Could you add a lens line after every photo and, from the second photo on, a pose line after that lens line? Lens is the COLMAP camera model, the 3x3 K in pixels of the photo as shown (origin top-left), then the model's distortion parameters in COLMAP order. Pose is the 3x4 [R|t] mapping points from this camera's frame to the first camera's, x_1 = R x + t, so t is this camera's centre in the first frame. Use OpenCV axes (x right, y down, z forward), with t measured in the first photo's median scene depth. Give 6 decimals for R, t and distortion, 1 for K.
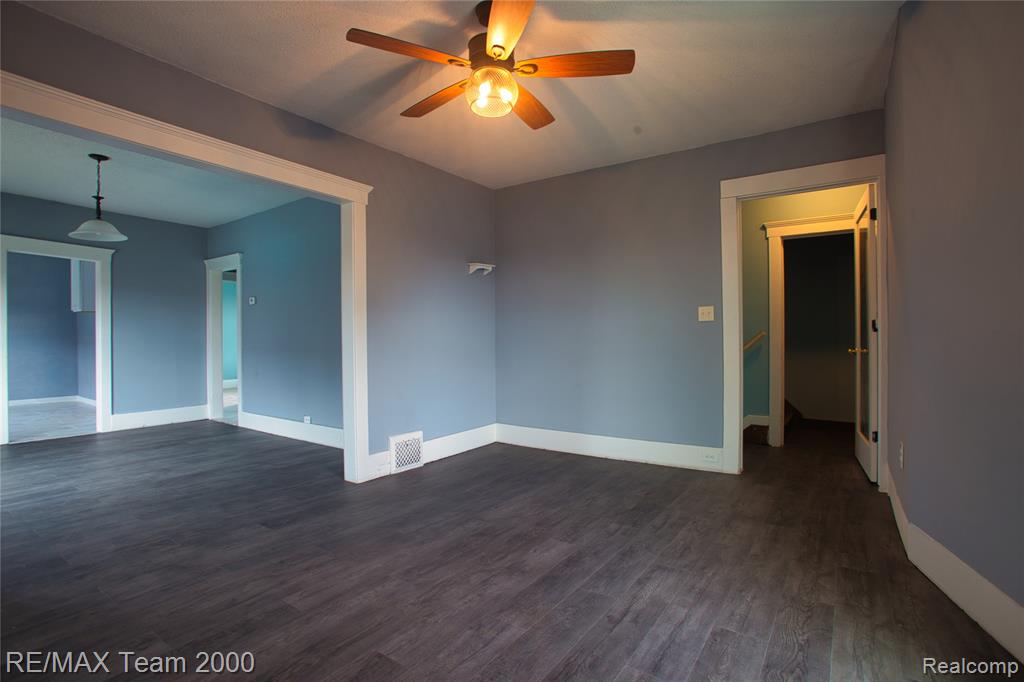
lens RADIAL K [[497.1, 0, 512.0], [0, 497.1, 341.0], [0, 0, 1]] dist [-0.084283, 0.040855]
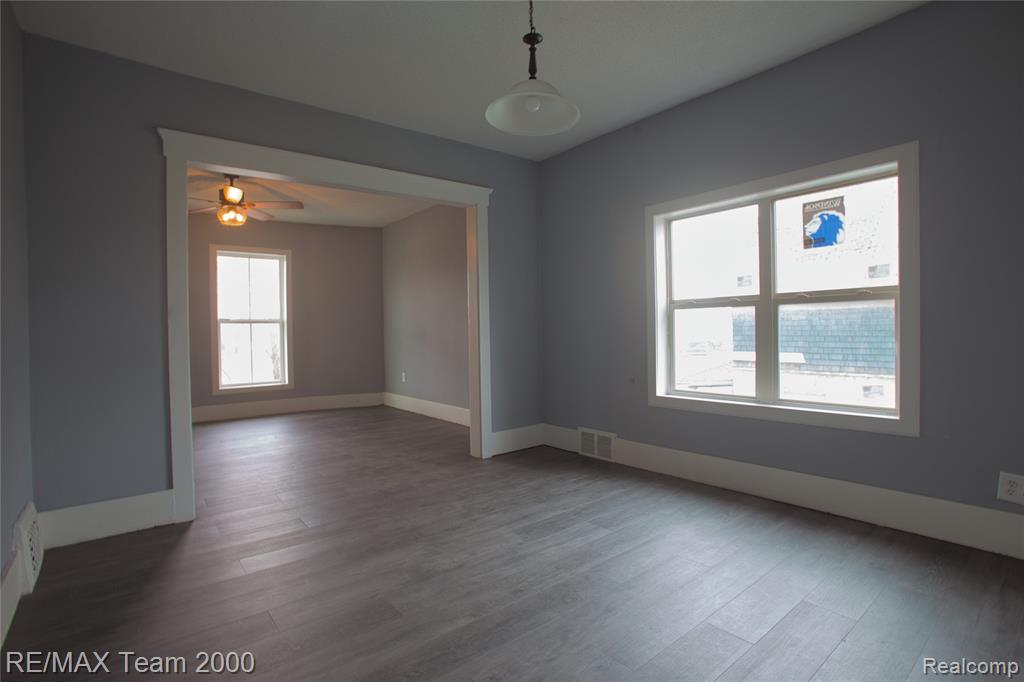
lens RADIAL K [[497.1, 0, 512.0], [0, 497.1, 341.0], [0, 0, 1]] dist [-0.084283, 0.040855]
pose [[-0.960313, 0.011937, 0.278669, -1.805580], [0.015772, 0.999809, 0.011522, 0.024278], [-0.278478, 0.015459, -0.960318, 2.756654]]
